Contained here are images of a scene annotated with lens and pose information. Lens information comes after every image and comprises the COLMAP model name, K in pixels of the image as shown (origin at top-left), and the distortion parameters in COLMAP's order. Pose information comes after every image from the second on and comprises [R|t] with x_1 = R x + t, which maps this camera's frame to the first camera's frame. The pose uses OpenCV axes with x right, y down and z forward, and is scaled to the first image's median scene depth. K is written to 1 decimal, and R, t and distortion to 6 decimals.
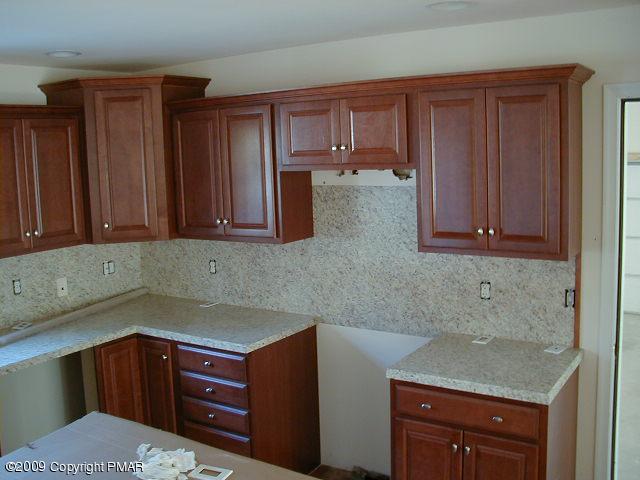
lens RADIAL K [[661.4, 0, 320.0], [0, 661.4, 240.0], [0, 0, 1]] dist [-0.135427, 0.028270]
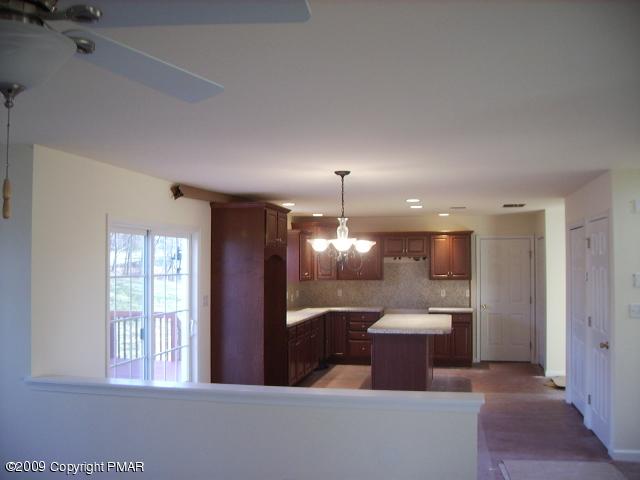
lens RADIAL K [[661.4, 0, 320.0], [0, 661.4, 240.0], [0, 0, 1]] dist [-0.135427, 0.028270]
pose [[0.932622, 0.050339, 0.357326, -1.444048], [0.019893, 0.981545, -0.190196, 0.405750], [-0.360306, 0.184490, 0.914409, -1.781657]]
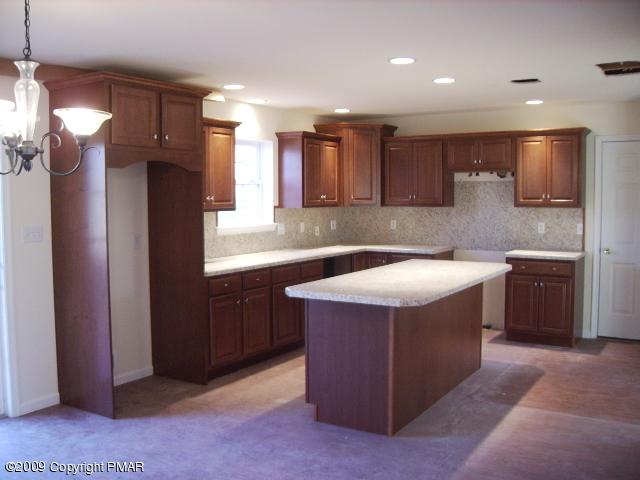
lens RADIAL K [[661.4, 0, 320.0], [0, 661.4, 240.0], [0, 0, 1]] dist [-0.135427, 0.028270]
pose [[0.998809, 0.033084, 0.035872, -0.516050], [-0.029970, 0.996004, -0.084128, 0.295671], [-0.038512, 0.082953, 0.995809, -1.042008]]
